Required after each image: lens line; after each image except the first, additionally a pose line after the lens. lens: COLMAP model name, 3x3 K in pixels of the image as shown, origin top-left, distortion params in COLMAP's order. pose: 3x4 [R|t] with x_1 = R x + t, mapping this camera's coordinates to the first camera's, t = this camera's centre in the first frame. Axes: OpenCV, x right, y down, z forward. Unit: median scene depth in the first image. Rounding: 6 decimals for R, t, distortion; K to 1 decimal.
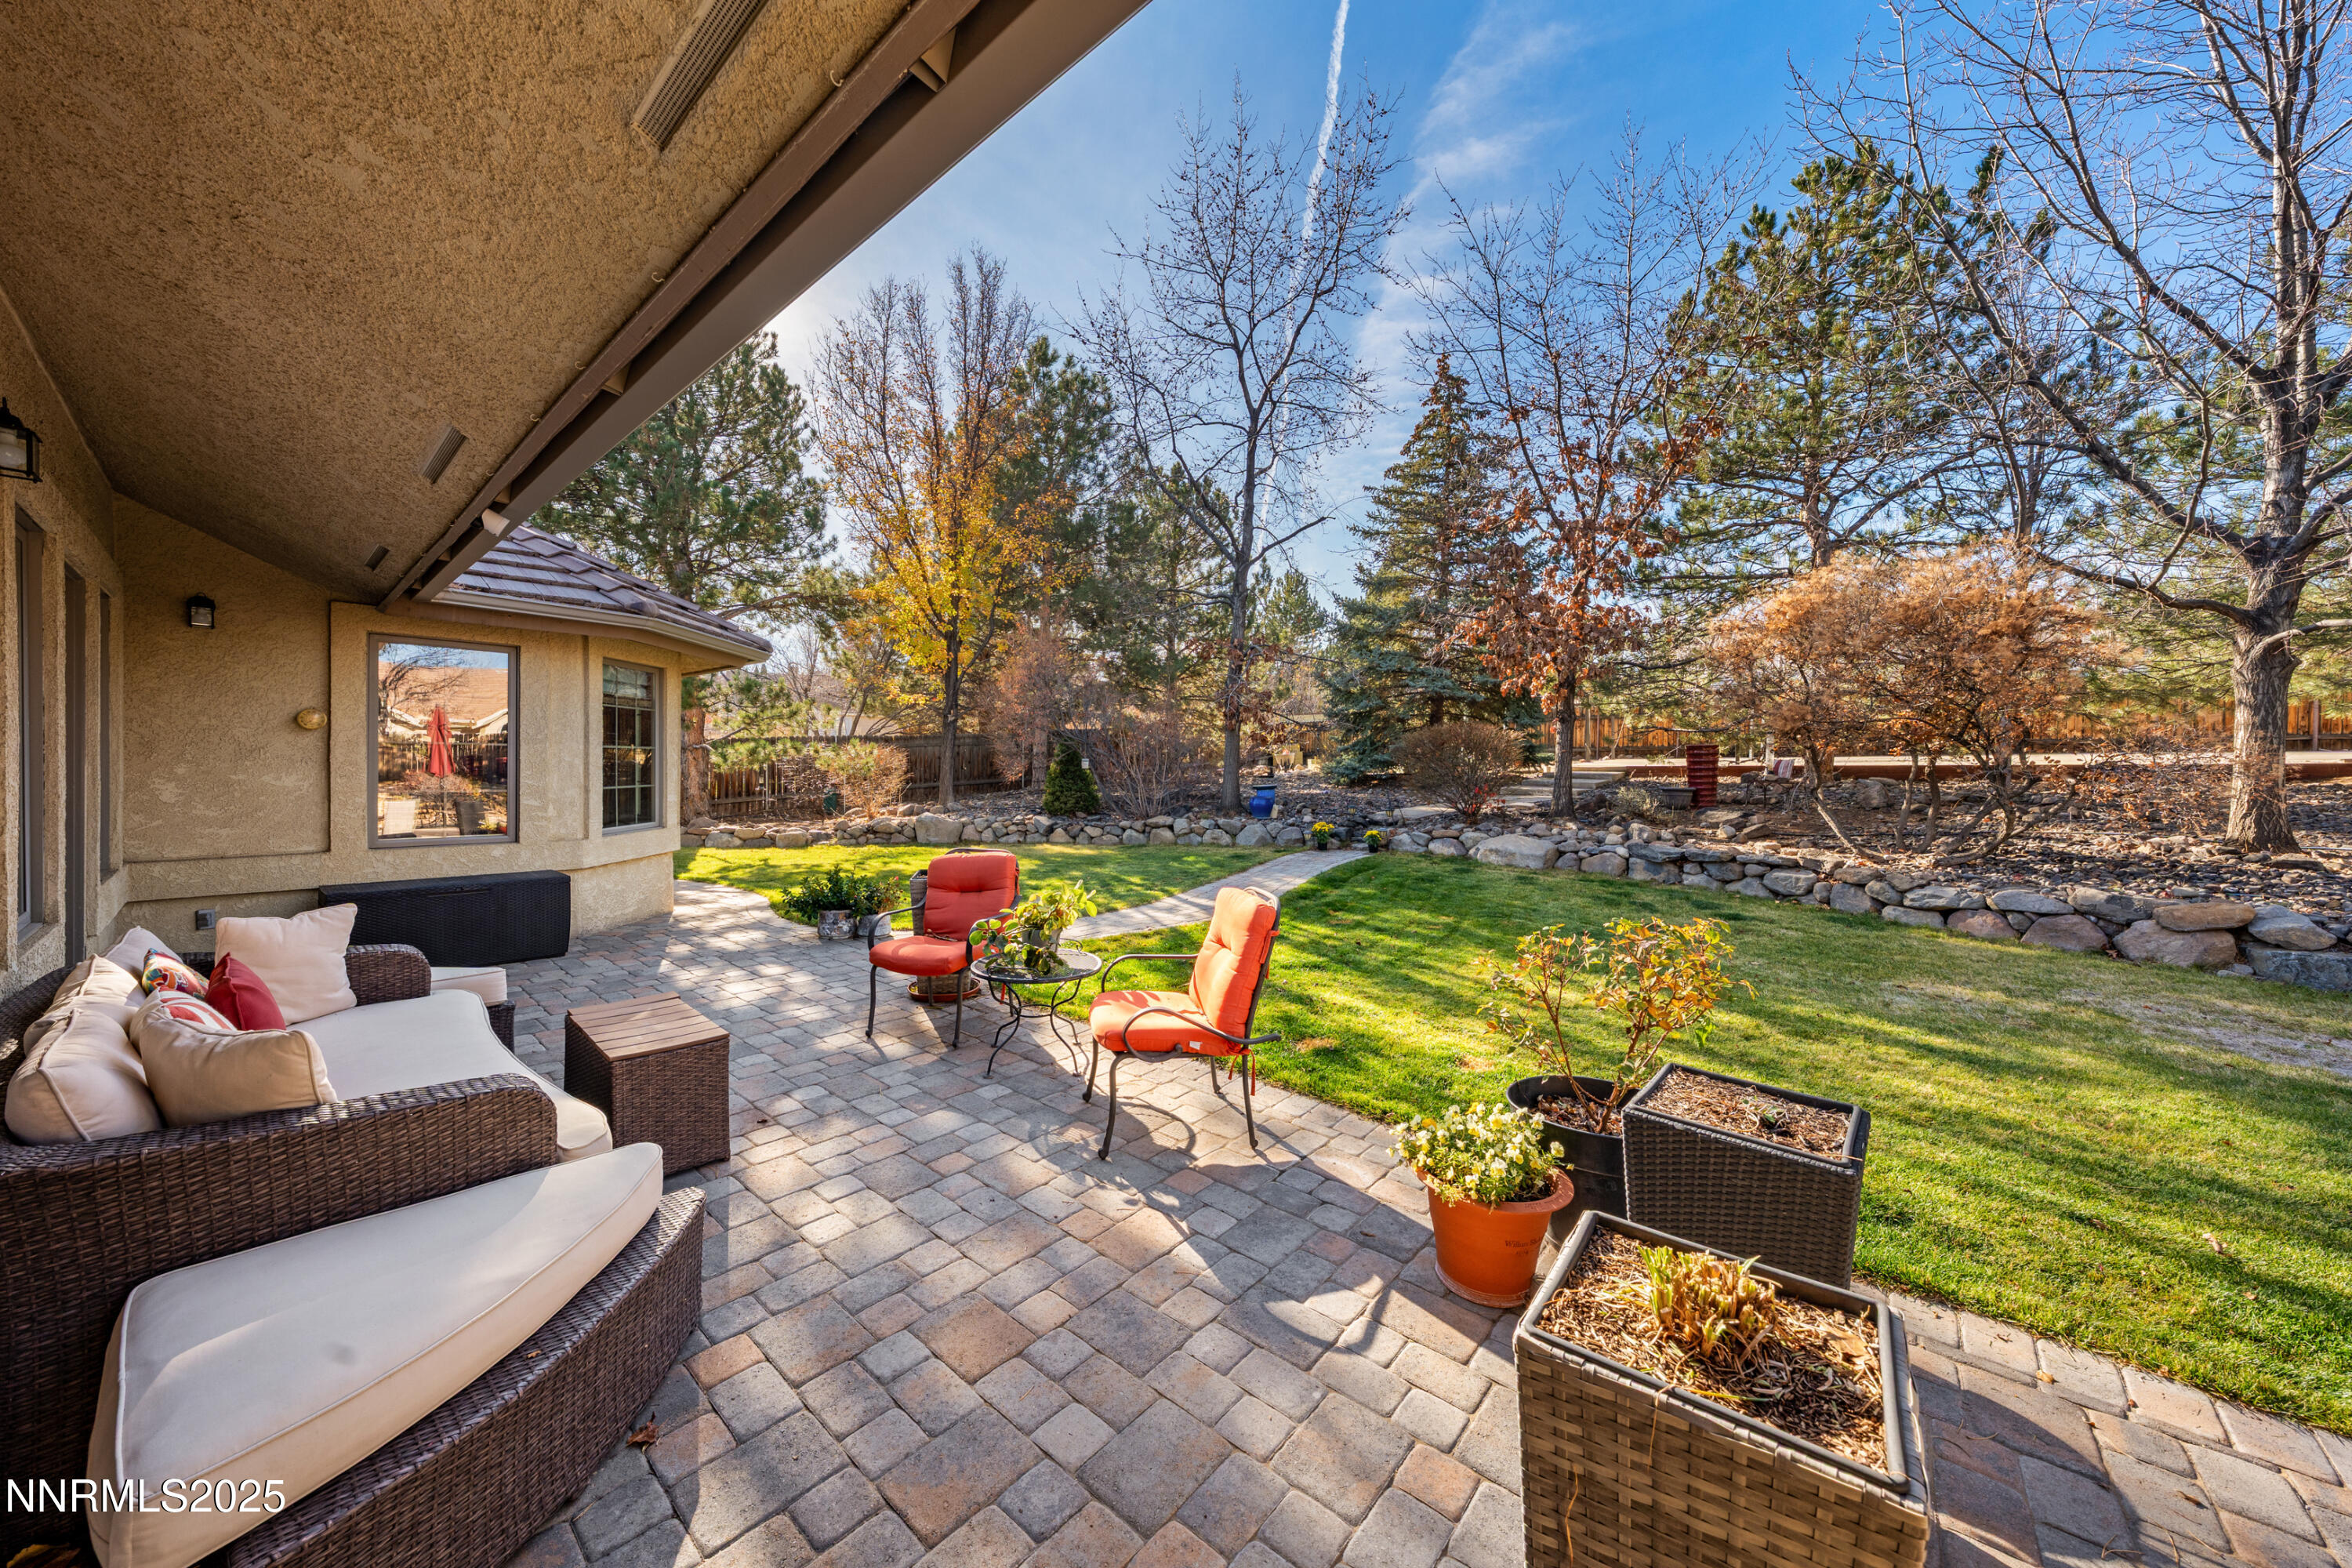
lens RADIAL K [[812.8, 0, 1167.8], [0, 812.8, 770.8], [0, 0, 1]] dist [0.001274, 0.000025]
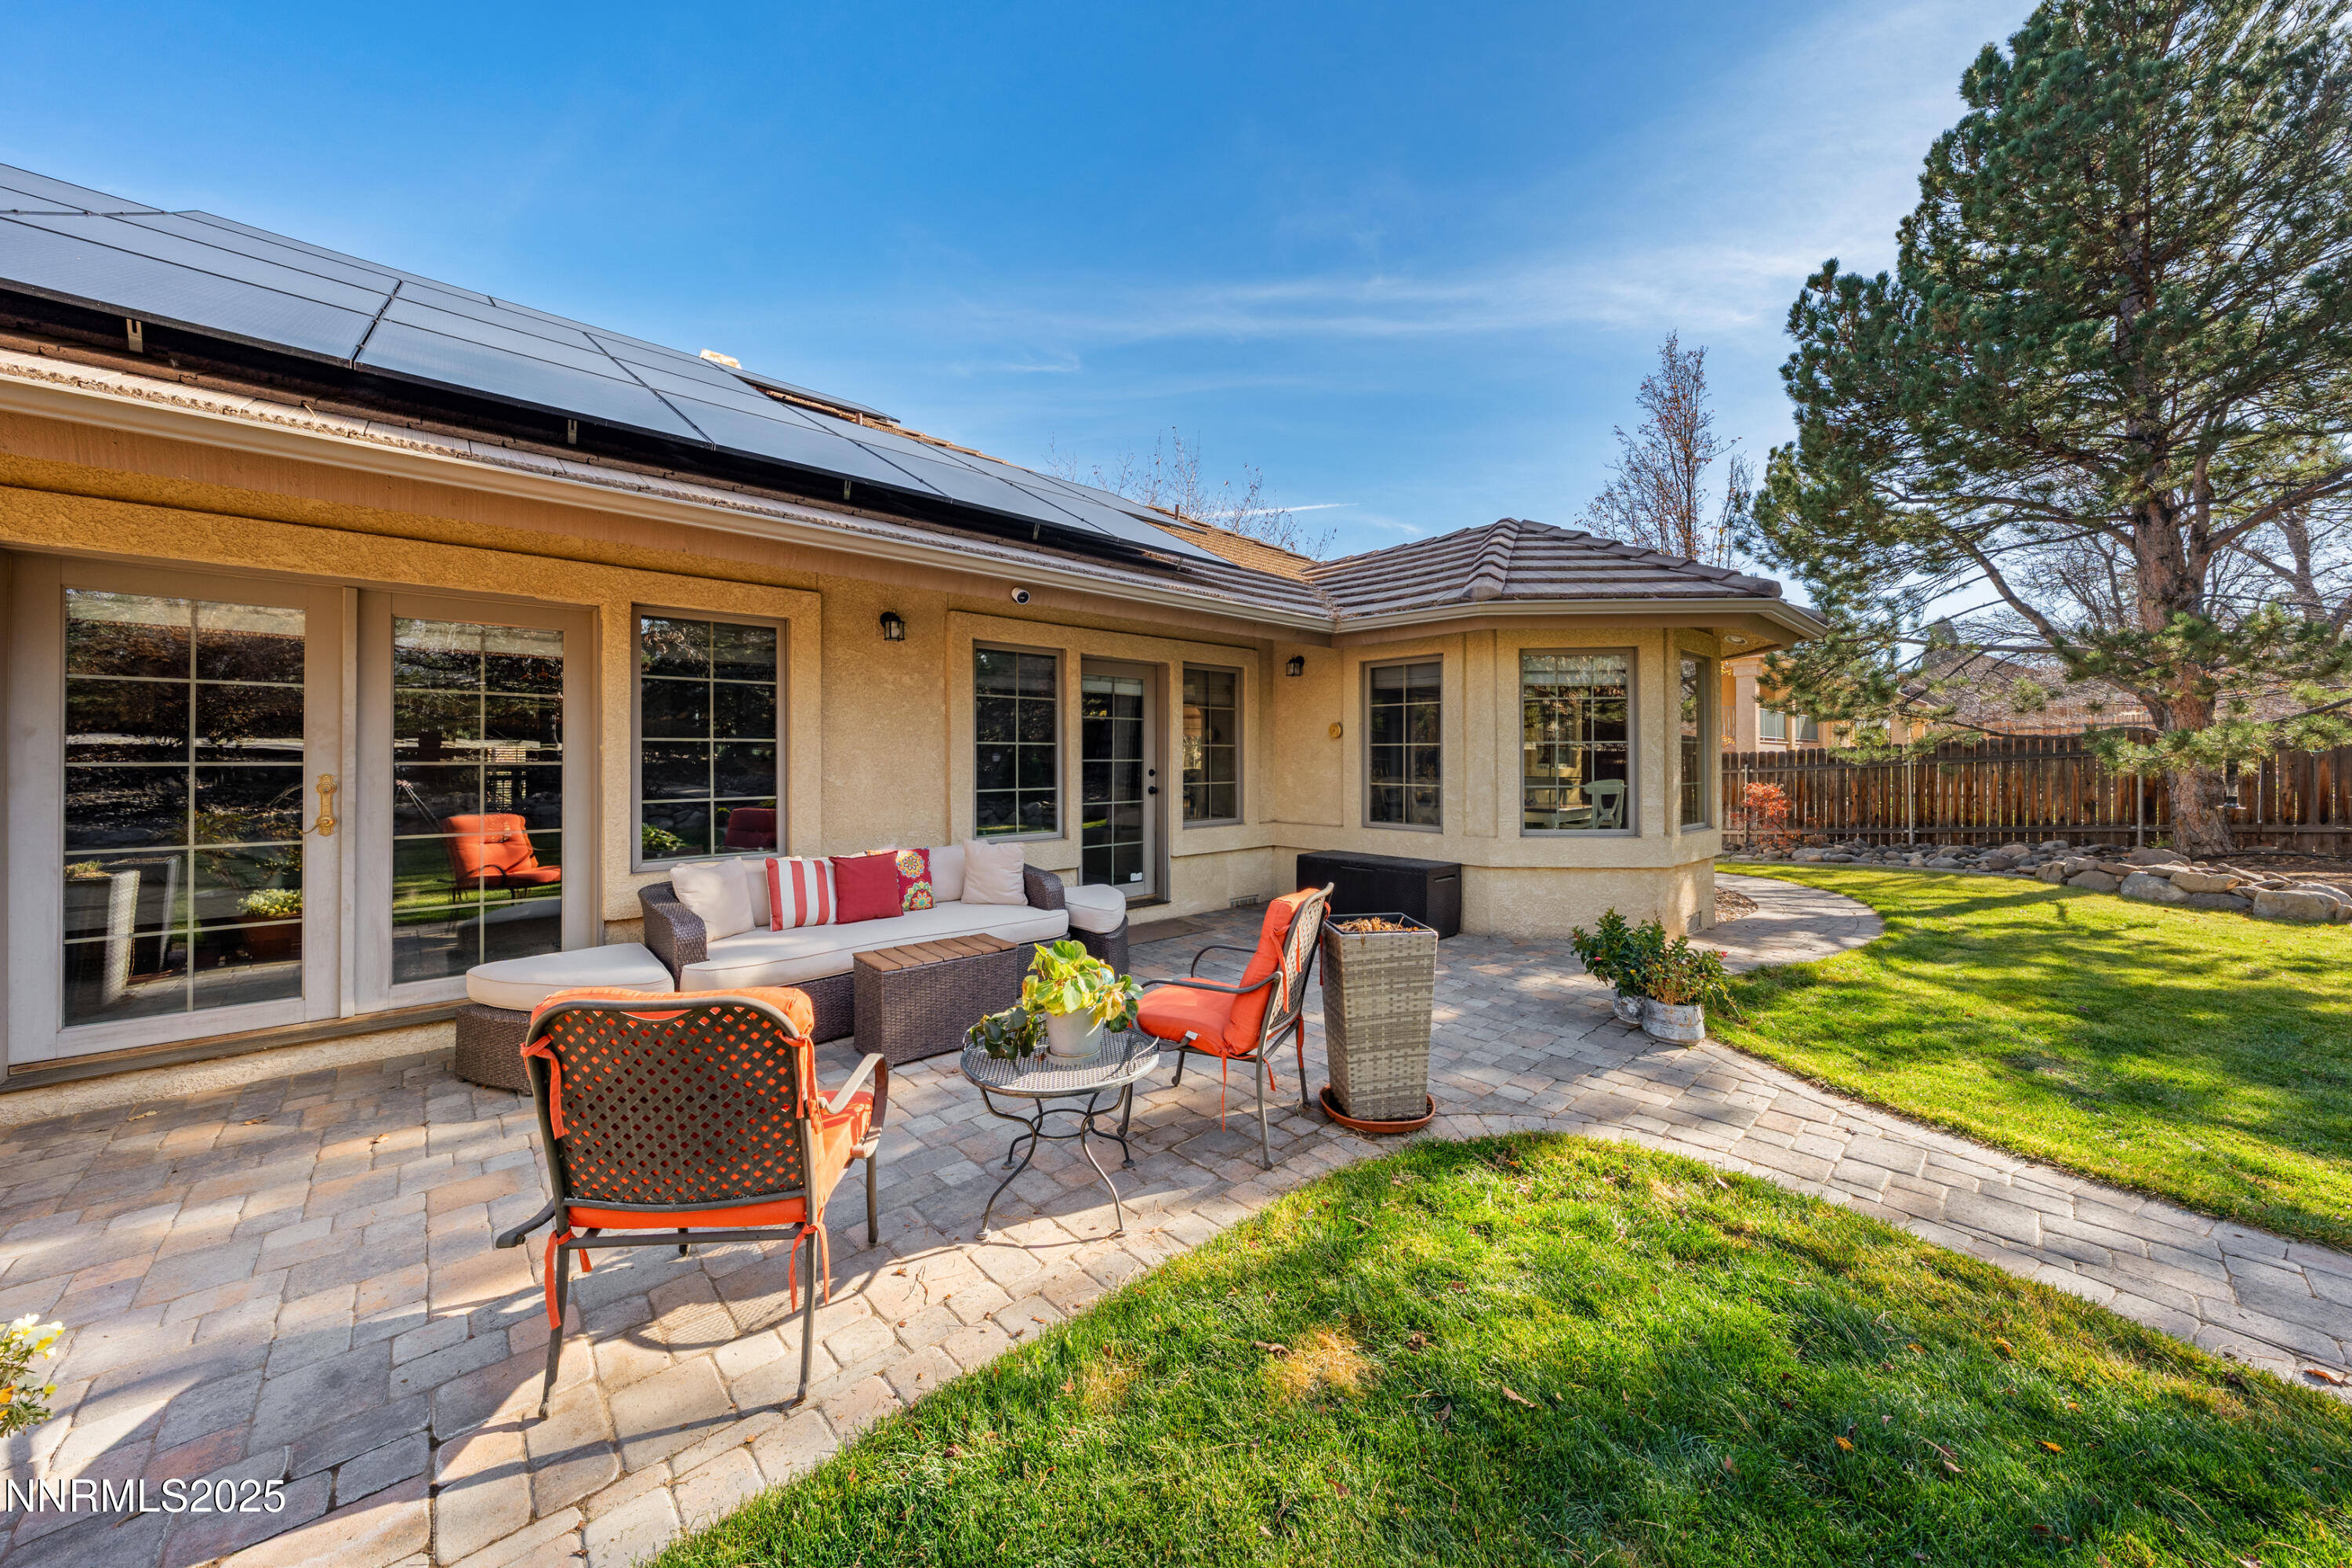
lens RADIAL K [[812.8, 0, 1170.2], [0, 812.8, 764.2], [0, 0, 1]] dist [0.001274, 0.000025]
pose [[-0.104433, 0.000718, -0.994532, 0.426484], [-0.011266, 0.999935, 0.001905, -0.000683], [0.994468, 0.011403, -0.104418, 1.011709]]
